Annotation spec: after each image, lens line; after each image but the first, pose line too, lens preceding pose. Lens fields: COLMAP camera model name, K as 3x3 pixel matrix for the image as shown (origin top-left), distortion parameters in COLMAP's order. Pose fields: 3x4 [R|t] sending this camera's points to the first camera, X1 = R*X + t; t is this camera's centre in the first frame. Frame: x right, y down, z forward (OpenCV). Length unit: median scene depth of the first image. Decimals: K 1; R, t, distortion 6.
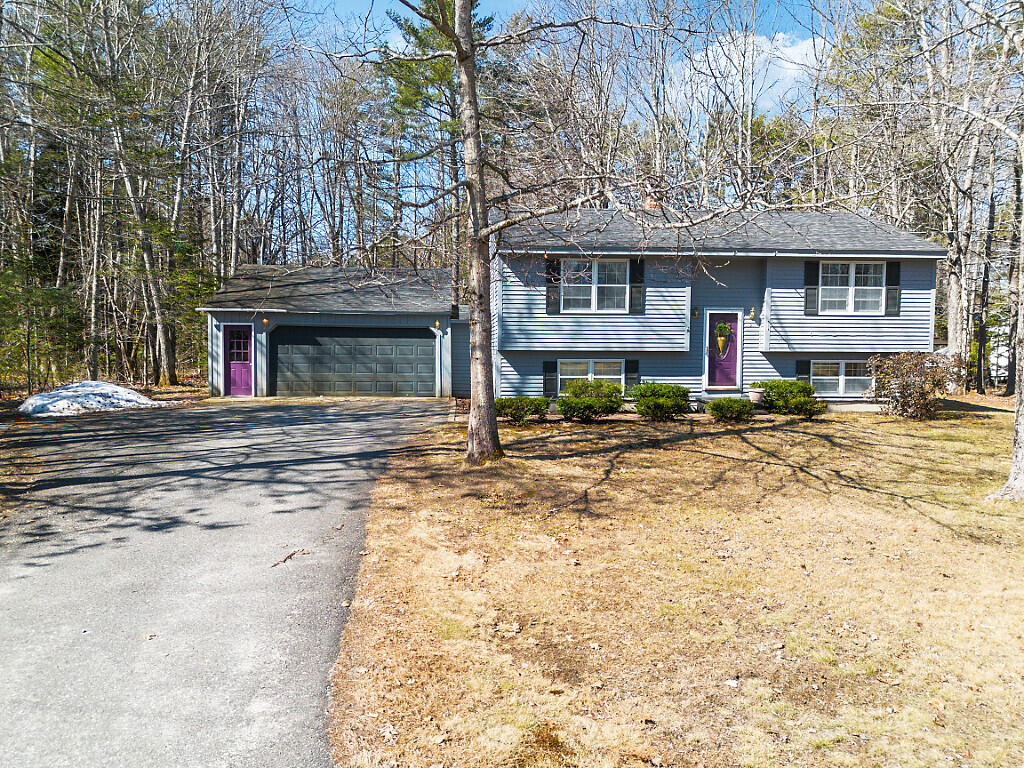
lens RADIAL K [[740.1, 0, 512.0], [0, 740.1, 384.0], [0, 0, 1]] dist [0.055549, -0.044956]
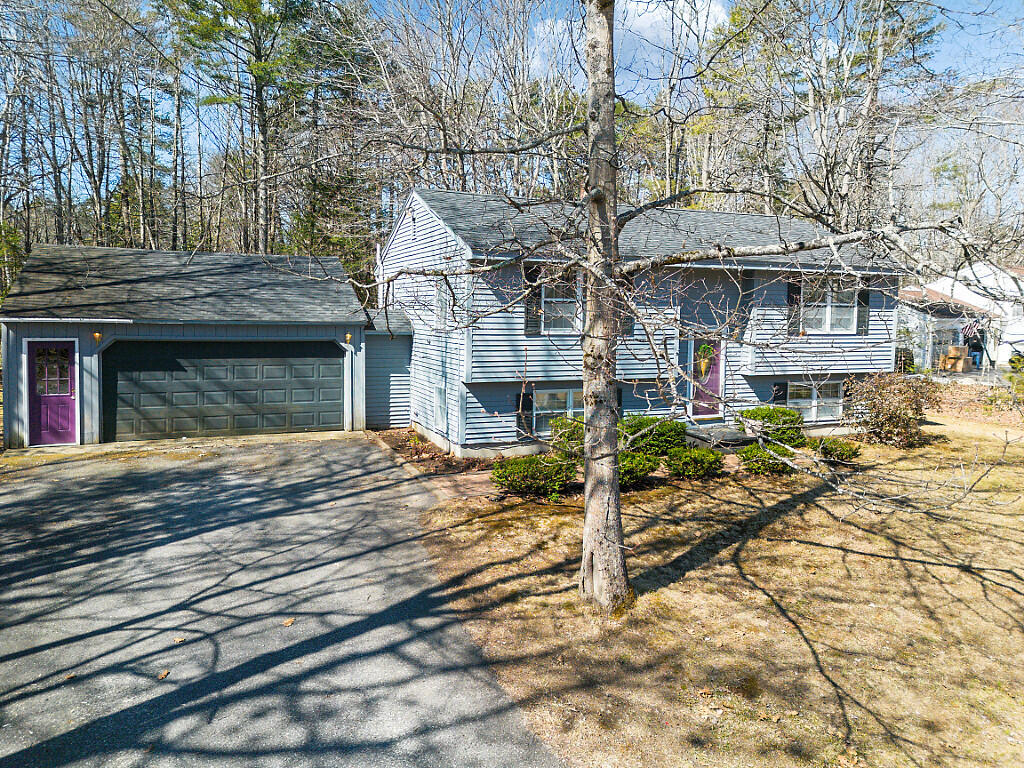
lens RADIAL K [[739.0, 0, 509.7], [0, 739.0, 362.6], [0, 0, 1]] dist [0.084850, -0.084503]
pose [[0.948638, -0.015194, 0.315998, -0.215073], [0.007637, 0.999655, 0.025141, -0.084358], [-0.316271, -0.021437, 0.948427, 0.248081]]
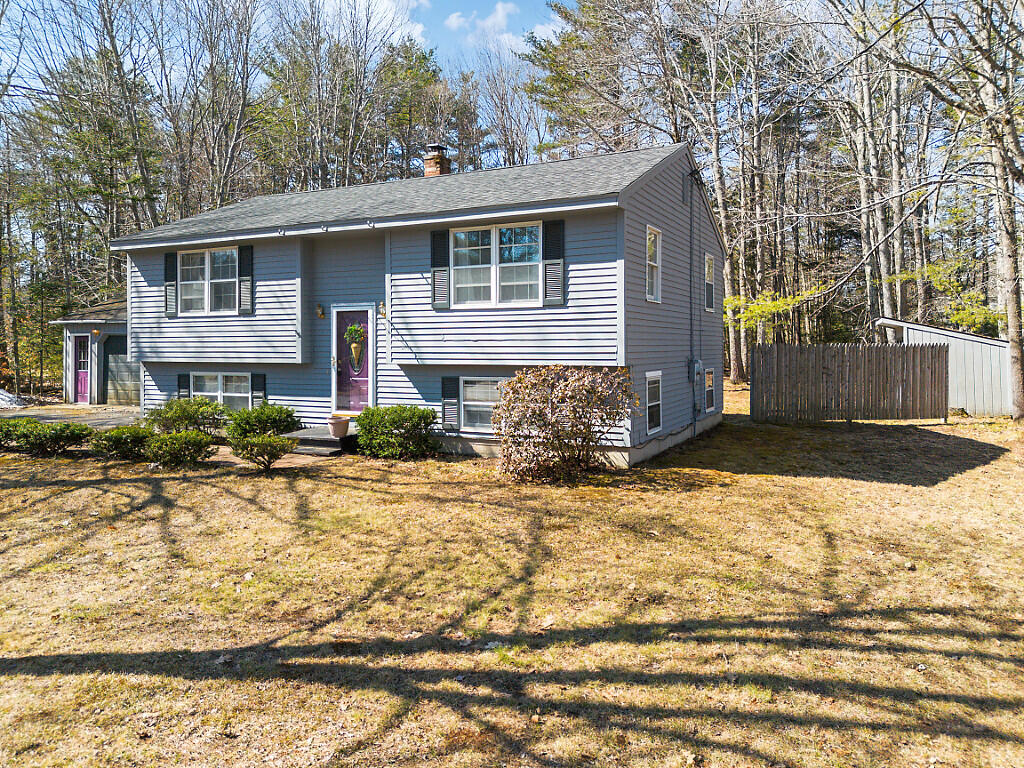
lens RADIAL K [[739.0, 0, 509.7], [0, 739.0, 362.6], [0, 0, 1]] dist [0.084850, -0.084503]
pose [[0.853083, 0.003210, -0.521766, 0.804689], [-0.017717, 0.999583, -0.022818, -0.031329], [0.521475, 0.028710, 0.852784, 0.468269]]
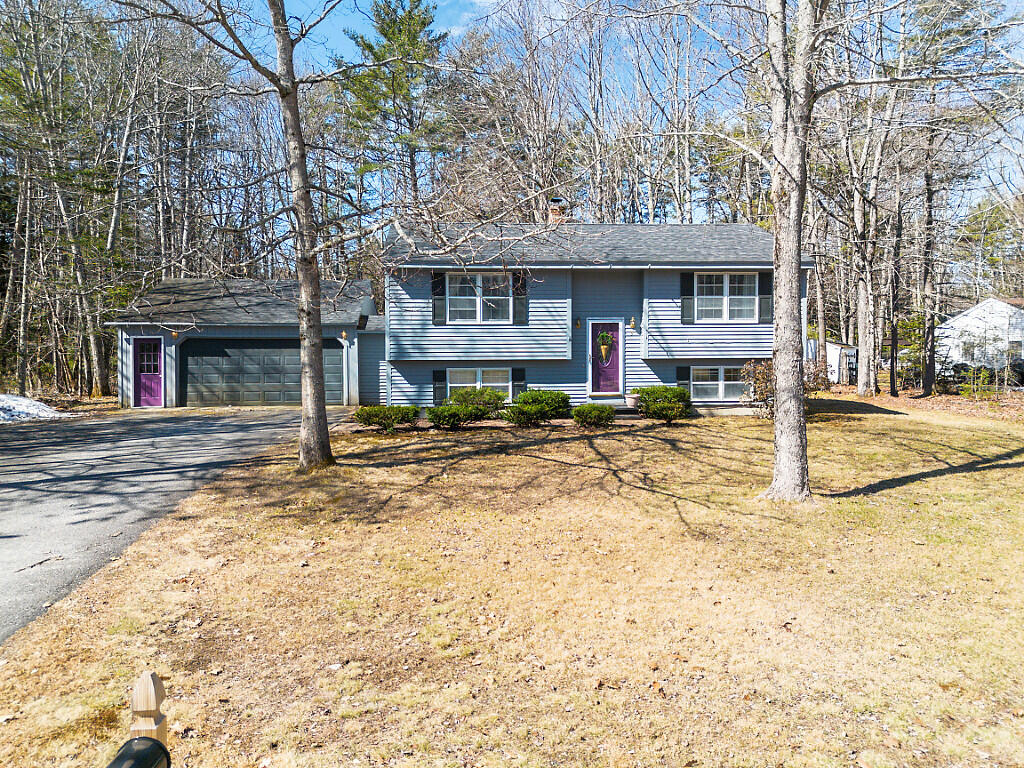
lens RADIAL K [[739.0, 0, 509.7], [0, 739.0, 362.6], [0, 0, 1]] dist [0.084850, -0.084503]
pose [[0.999931, -0.011494, 0.002621, 0.147847], [0.011576, 0.999371, -0.033510, -0.005633], [-0.002234, 0.033538, 0.999435, -0.041189]]
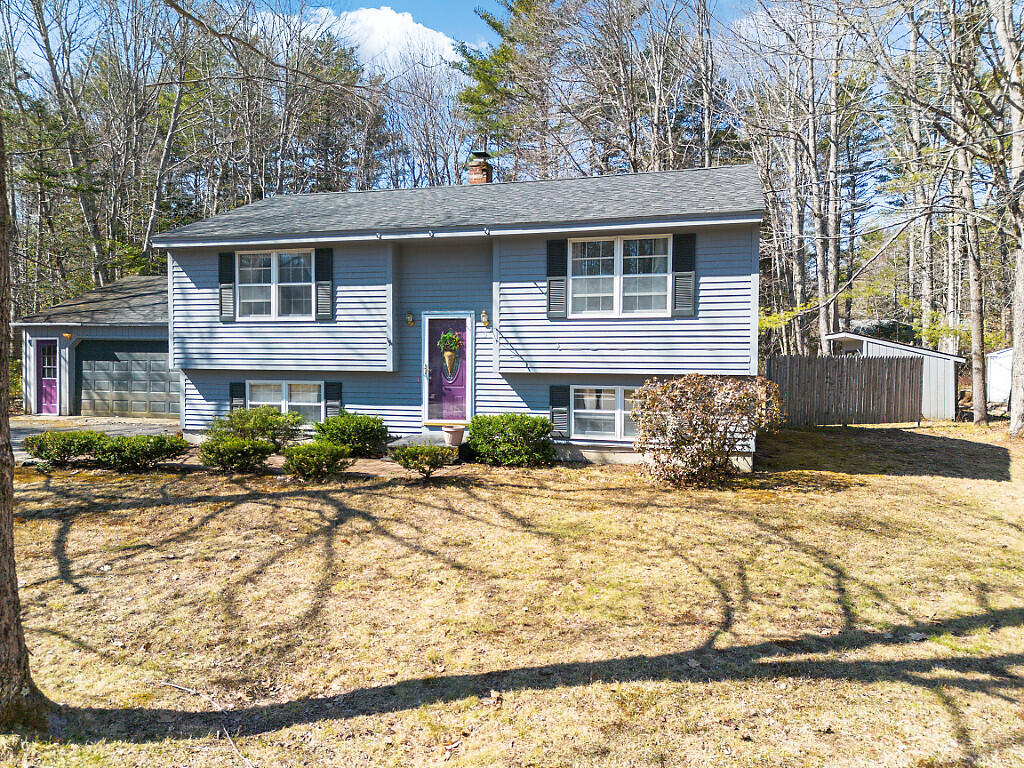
lens RADIAL K [[731.1, 0, 512.0], [0, 731.1, 384.0], [0, 0, 1]] dist [0.086679, -0.084893]
pose [[0.935055, 0.011899, -0.354303, 0.601109], [-0.016362, 0.999820, -0.009605, -0.026740], [0.354125, 0.014778, 0.935081, 0.366612]]
